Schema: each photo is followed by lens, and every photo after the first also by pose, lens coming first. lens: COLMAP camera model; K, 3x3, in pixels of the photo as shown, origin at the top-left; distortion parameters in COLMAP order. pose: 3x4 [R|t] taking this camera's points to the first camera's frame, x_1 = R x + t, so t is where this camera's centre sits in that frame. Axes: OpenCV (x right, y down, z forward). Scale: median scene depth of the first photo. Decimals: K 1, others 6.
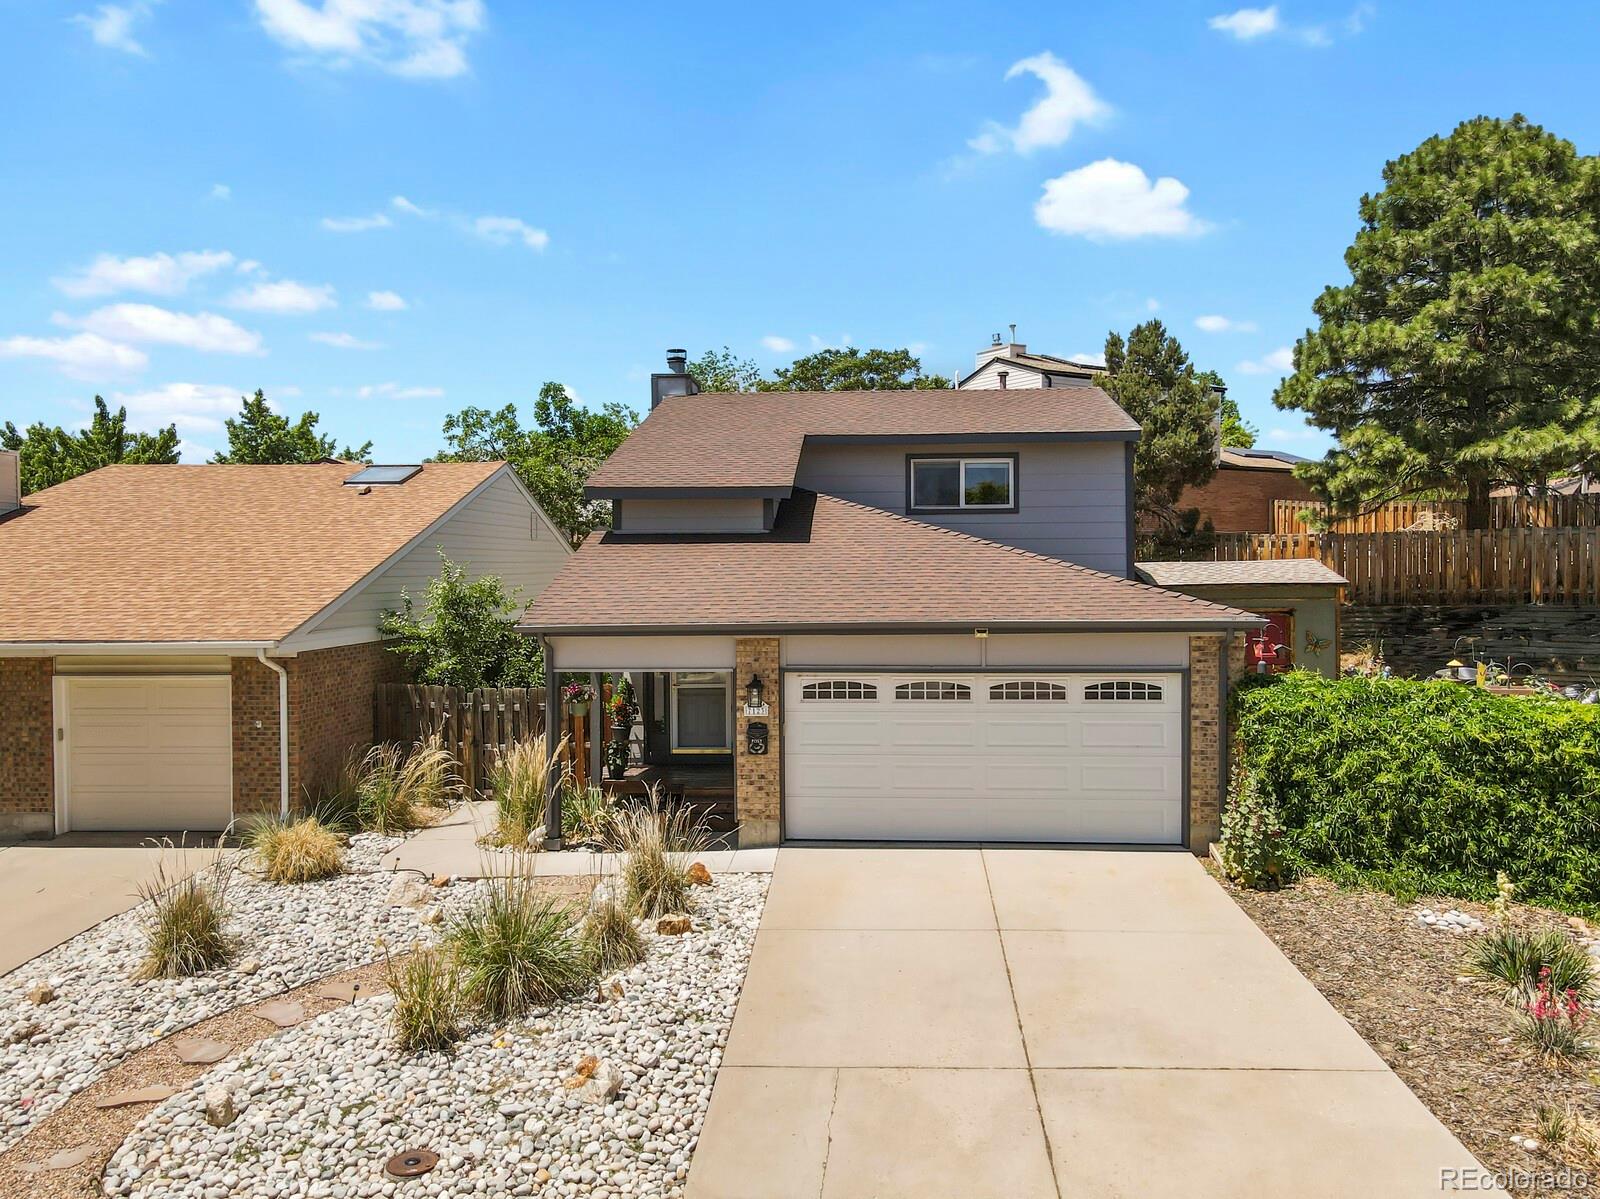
lens RADIAL K [[1165.0, 0, 800.0], [0, 1165.0, 599.5], [0, 0, 1]] dist [0.047014, 0.009903]
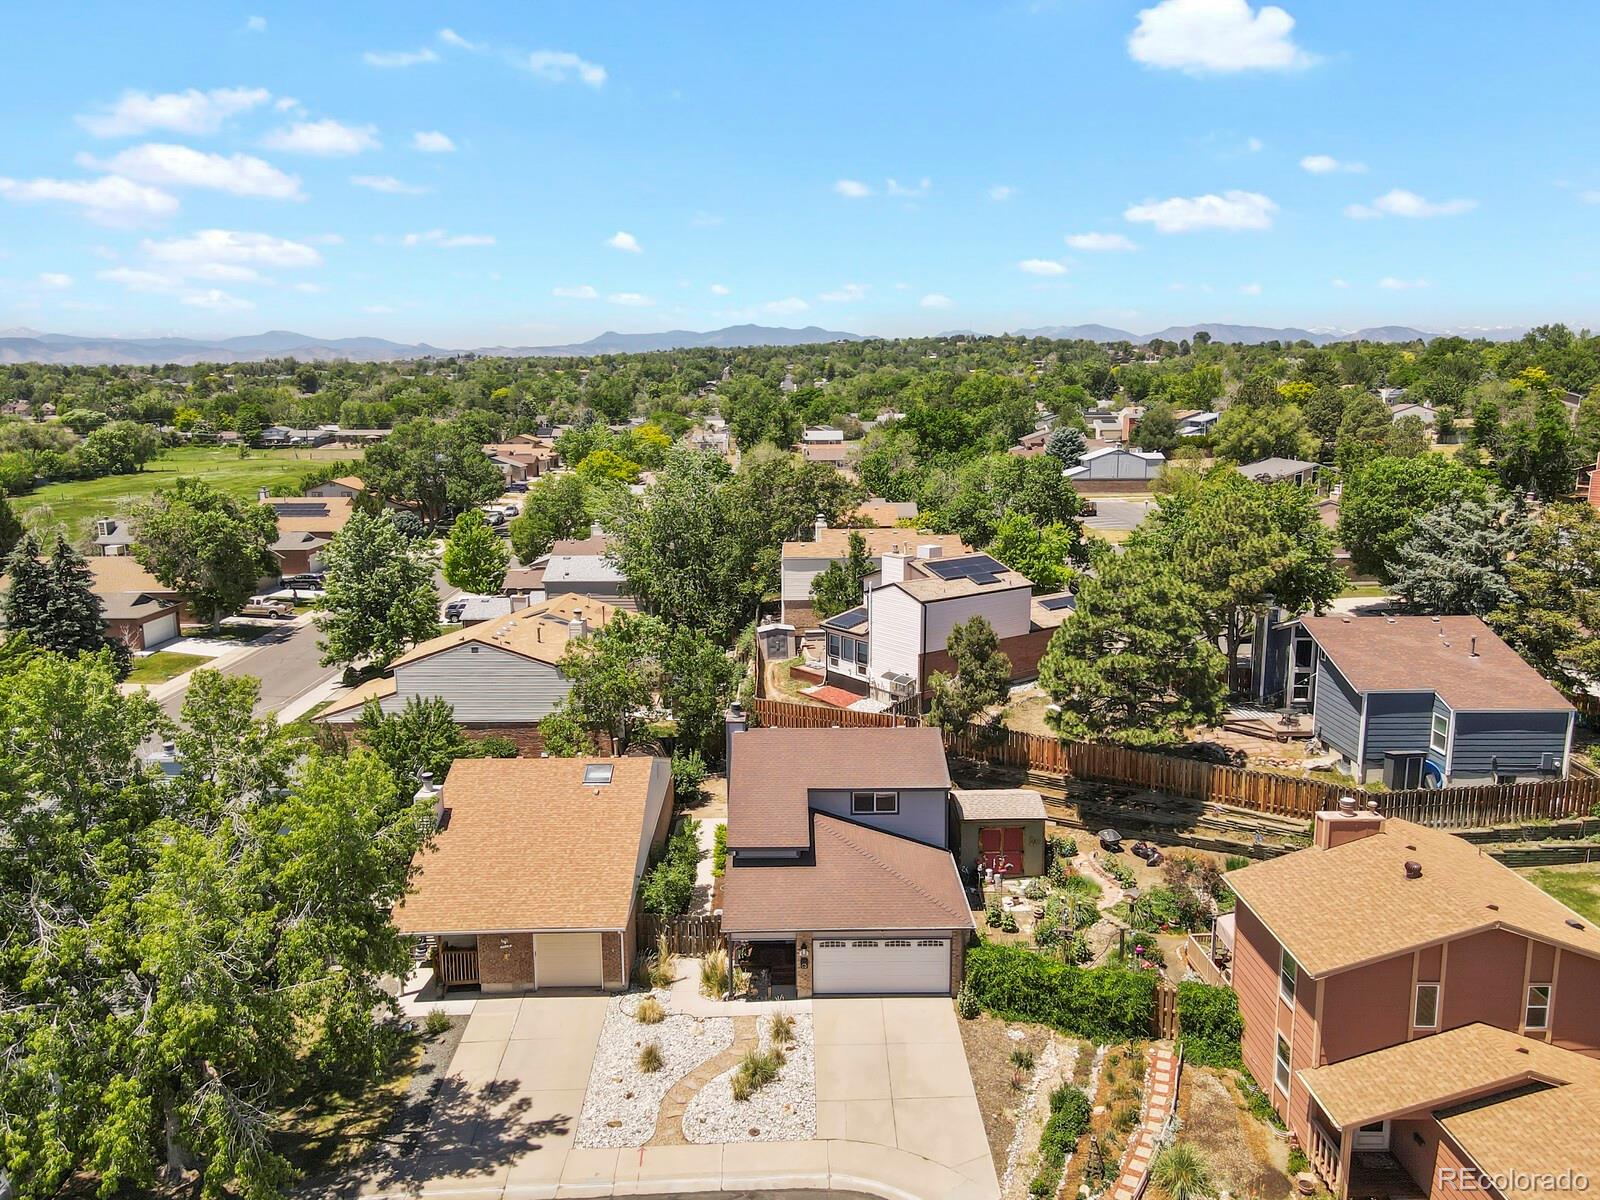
lens RADIAL K [[1155.5, 0, 800.0], [0, 1155.5, 600.0], [0, 0, 1]] dist [0.034455, 0.003284]
pose [[0.996833, -0.011593, 0.078673, -0.257225], [0.000083, 0.989468, 0.144752, -1.162470], [-0.079523, -0.144288, 0.986335, -1.658002]]
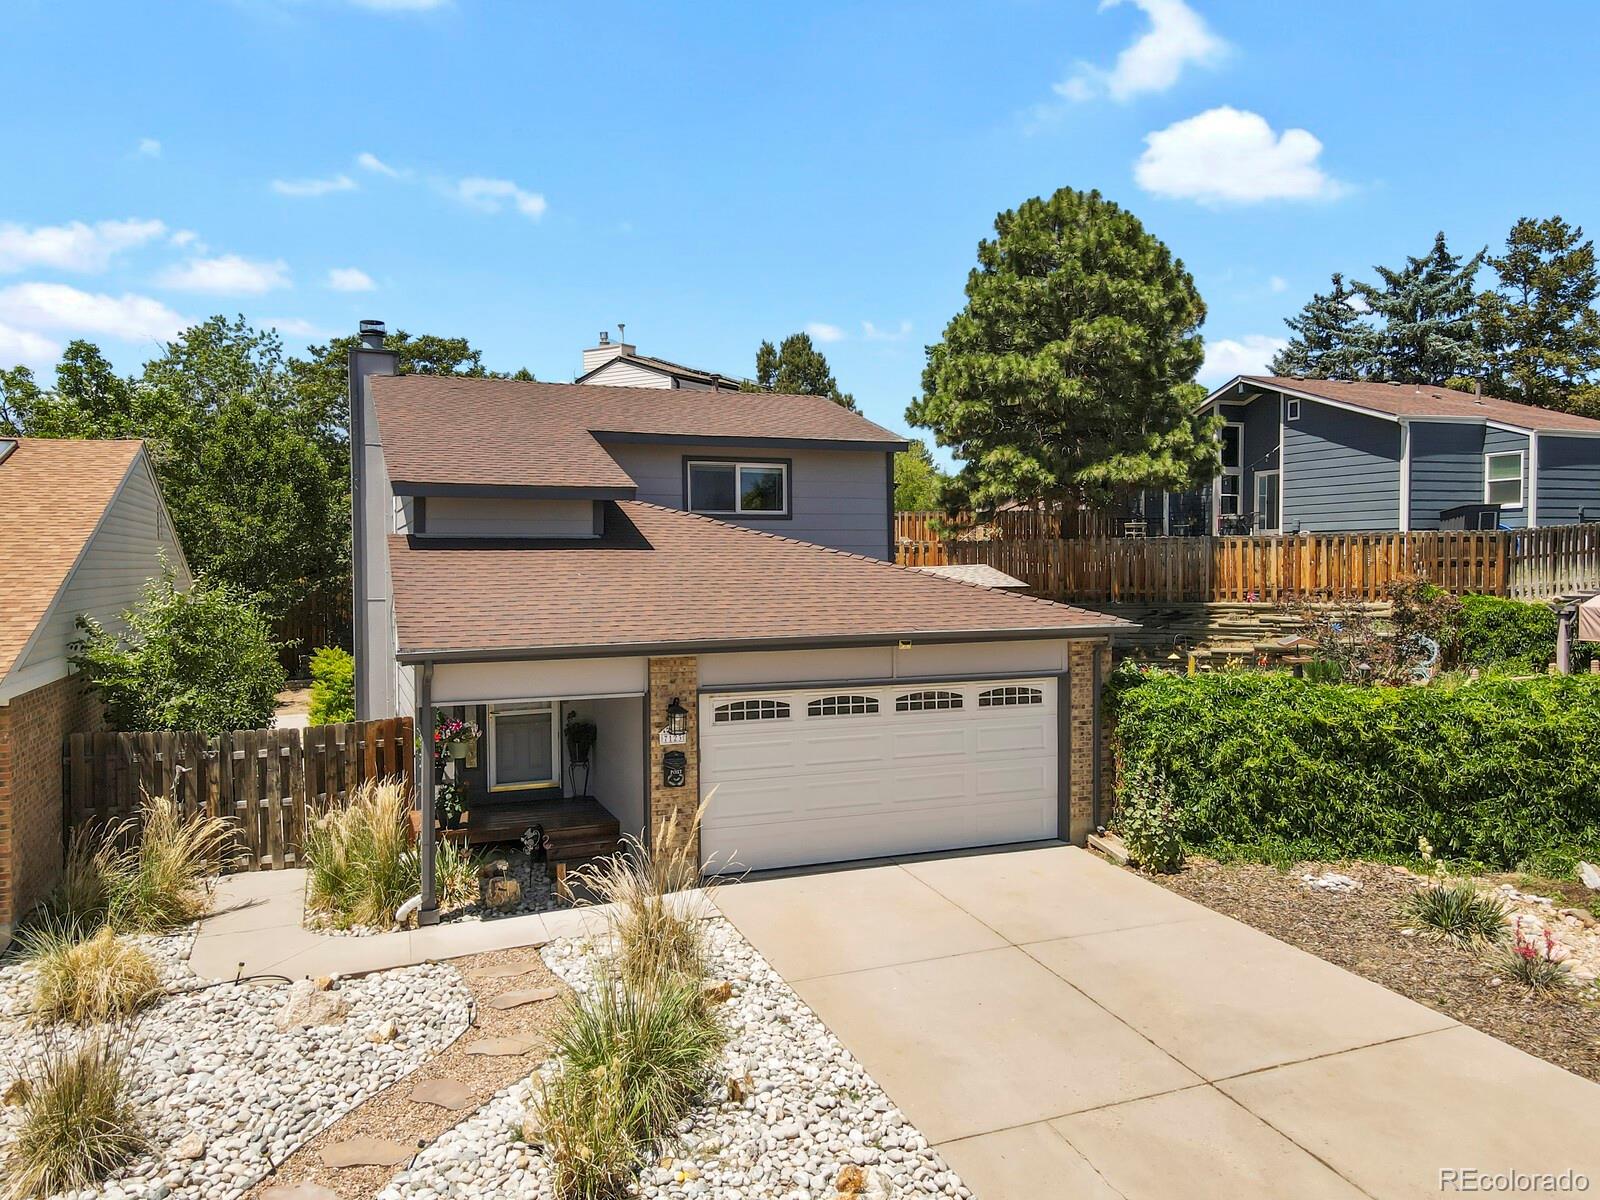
lens RADIAL K [[1165.0, 0, 800.0], [0, 1165.0, 600.0], [0, 0, 1]] dist [0.047014, 0.009903]
pose [[0.901477, -0.013221, 0.432624, -0.334029], [0.013008, 0.999909, 0.003451, -0.012759], [-0.432631, 0.002517, 0.901568, 0.146440]]
